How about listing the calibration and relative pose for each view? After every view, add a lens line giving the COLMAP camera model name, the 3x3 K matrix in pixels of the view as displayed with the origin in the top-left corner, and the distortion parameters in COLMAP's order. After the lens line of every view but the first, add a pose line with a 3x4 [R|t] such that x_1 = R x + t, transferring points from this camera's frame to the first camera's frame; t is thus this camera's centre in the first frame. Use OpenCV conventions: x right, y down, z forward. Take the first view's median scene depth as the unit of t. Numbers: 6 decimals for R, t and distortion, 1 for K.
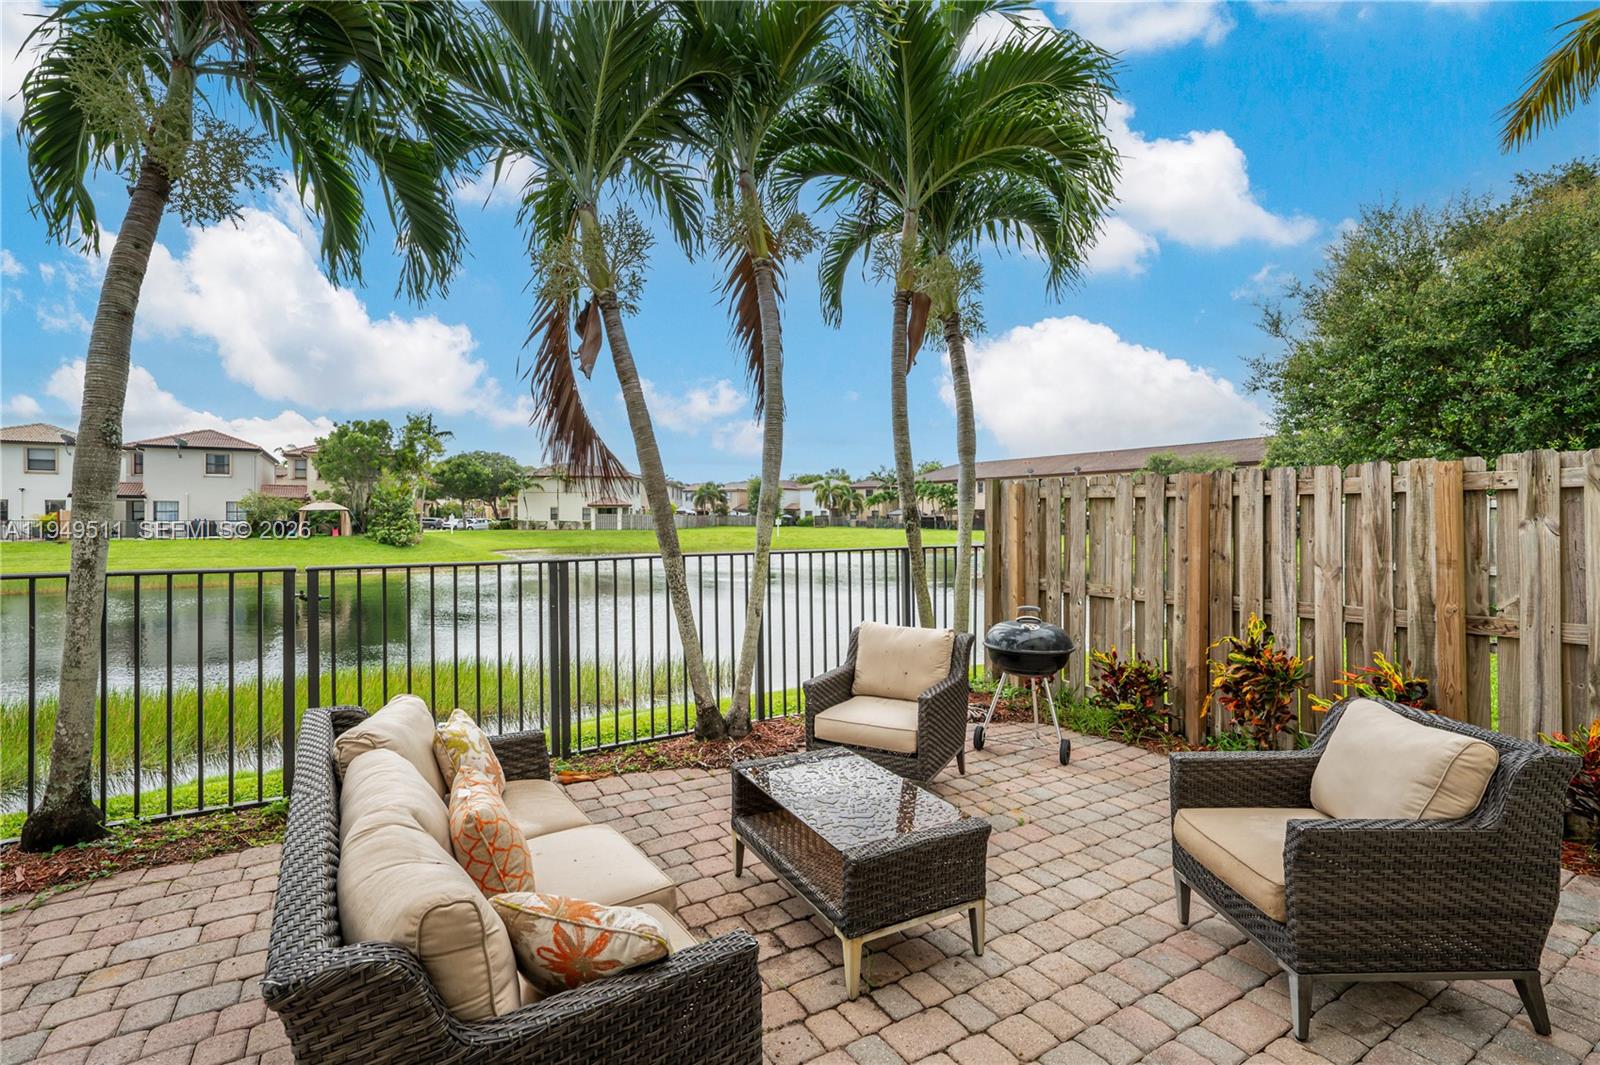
lens RADIAL K [[731.7, 0, 806.3], [0, 731.7, 520.3], [0, 0, 1]] dist [-0.007124, 0.002687]
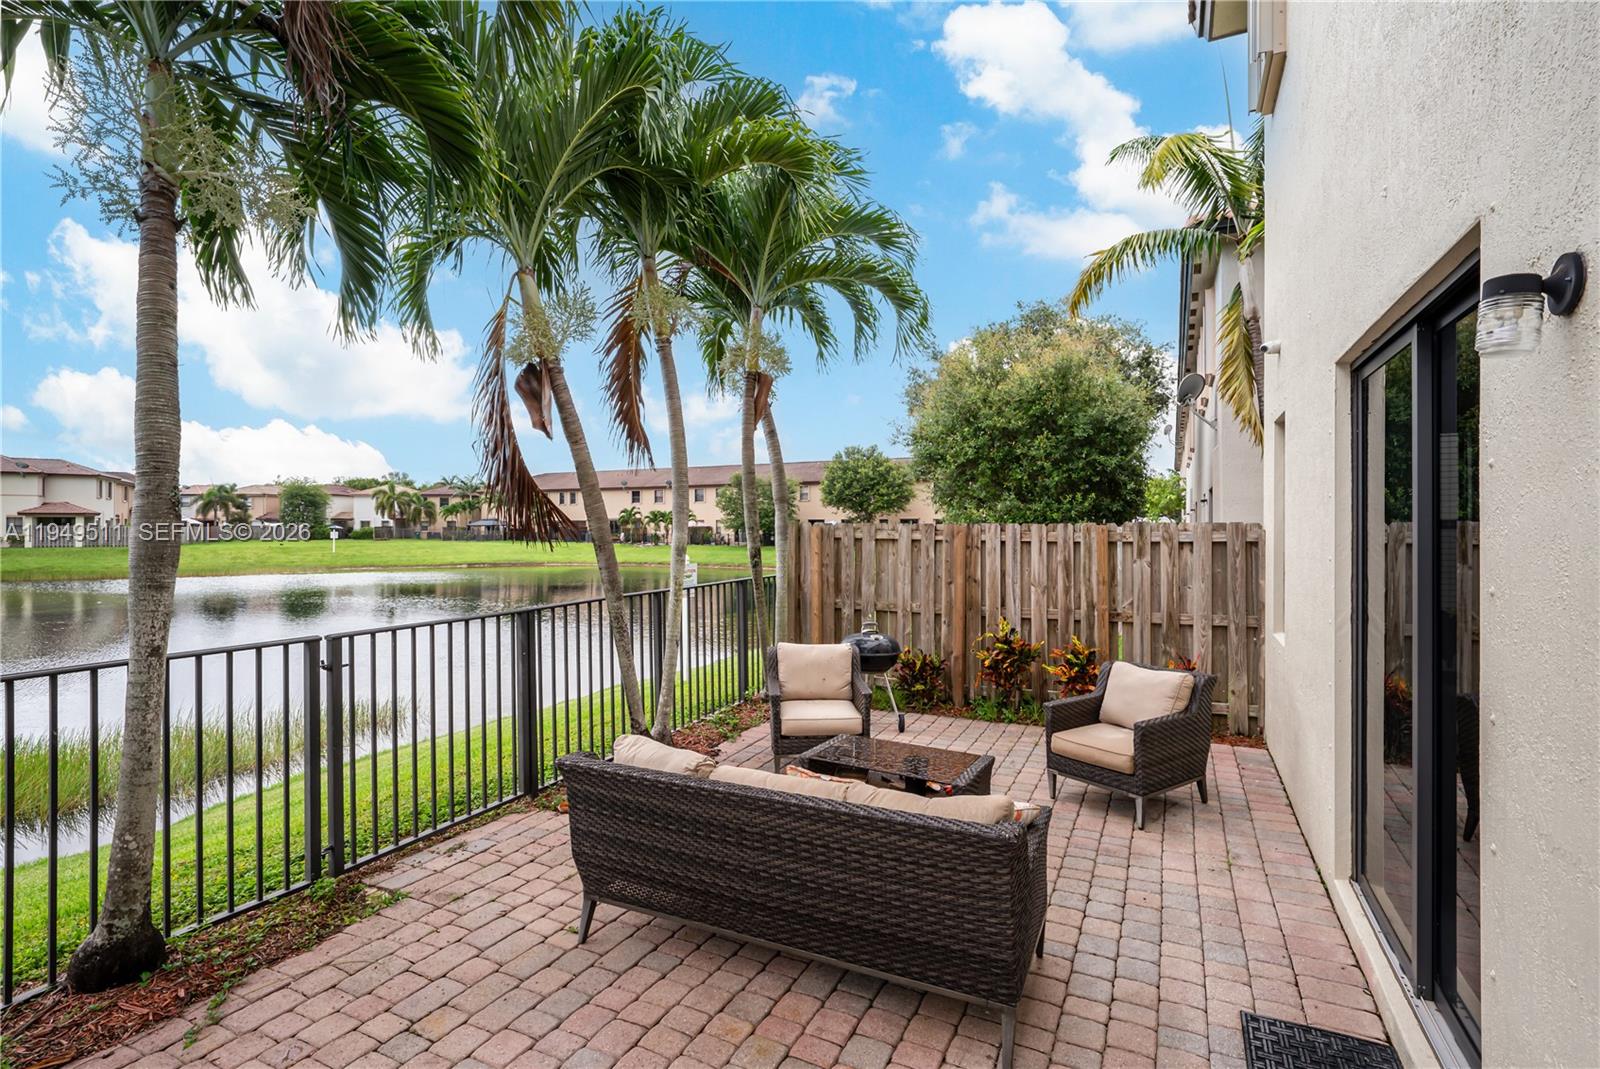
lens RADIAL K [[731.7, 0, 796.2], [0, 731.7, 528.5], [0, 0, 1]] dist [-0.007124, 0.002687]
pose [[0.855758, -0.003462, 0.517365, -0.482259], [0.004514, 0.999990, -0.000774, -0.053174], [-0.517357, 0.002997, 0.855764, -0.101204]]
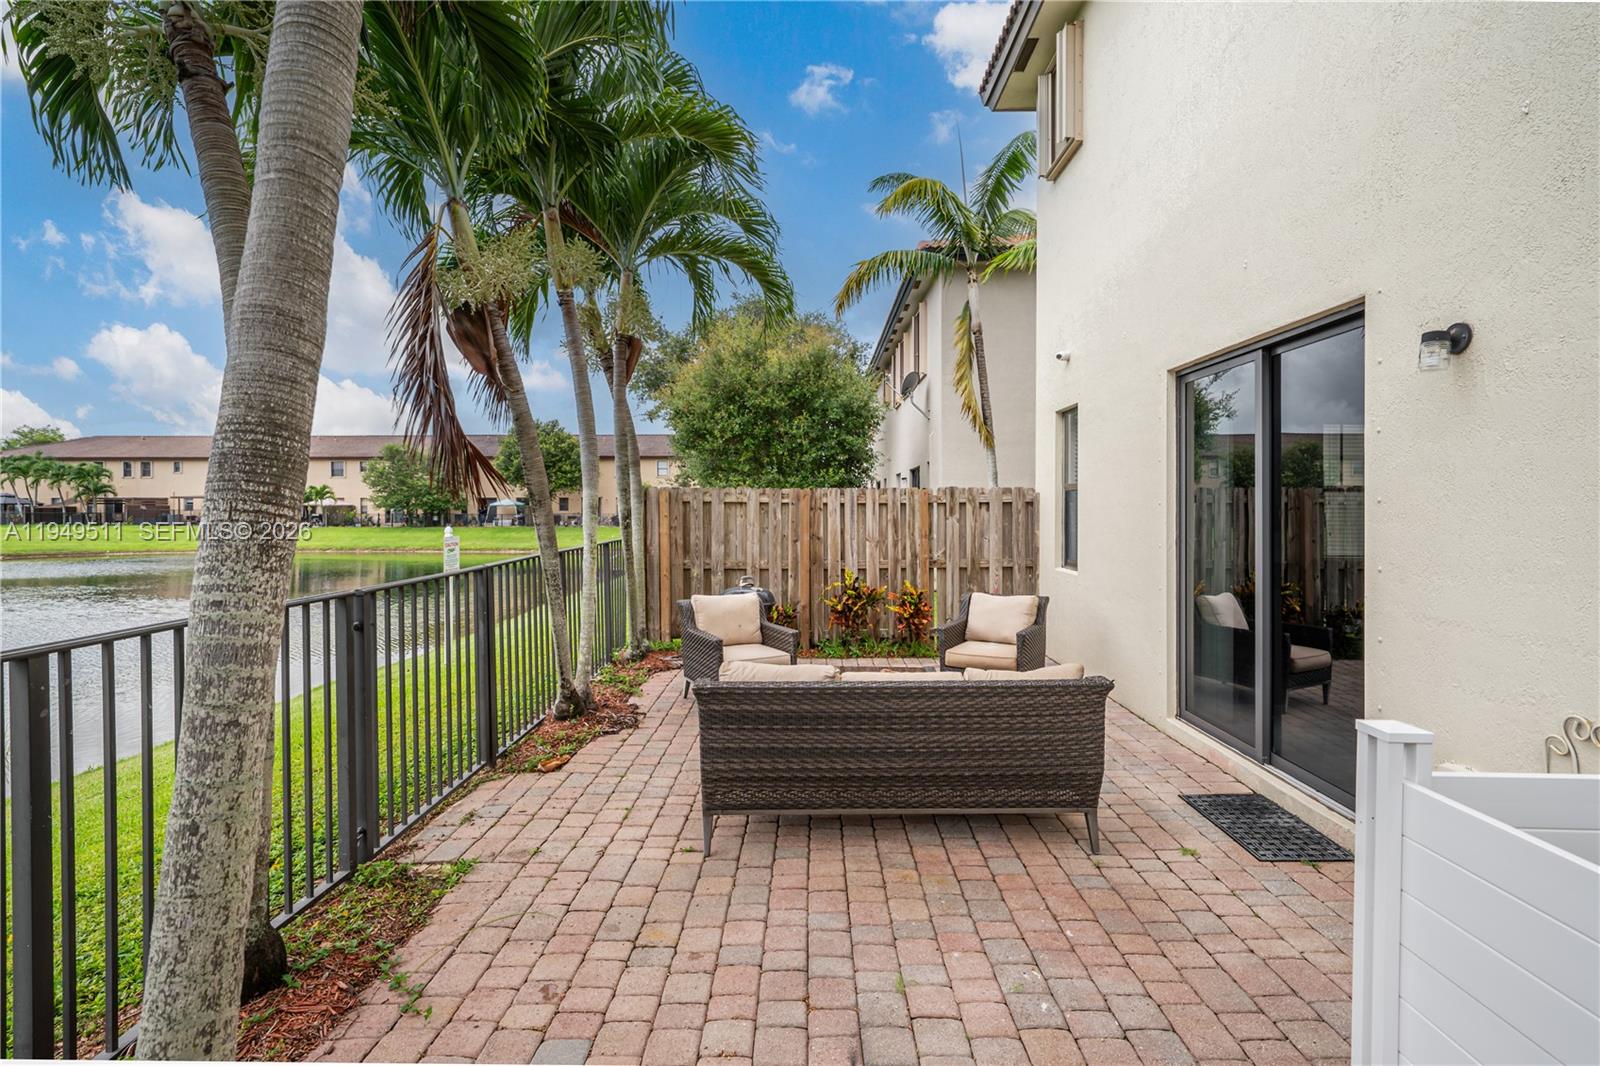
lens RADIAL K [[731.7, 0, 789.5], [0, 731.7, 510.1], [0, 0, 1]] dist [-0.007124, 0.002687]
pose [[0.553313, -0.005579, 0.832955, -0.816395], [0.005385, 0.999981, 0.003120, -0.019897], [-0.832956, 0.002759, 0.553332, 0.088345]]
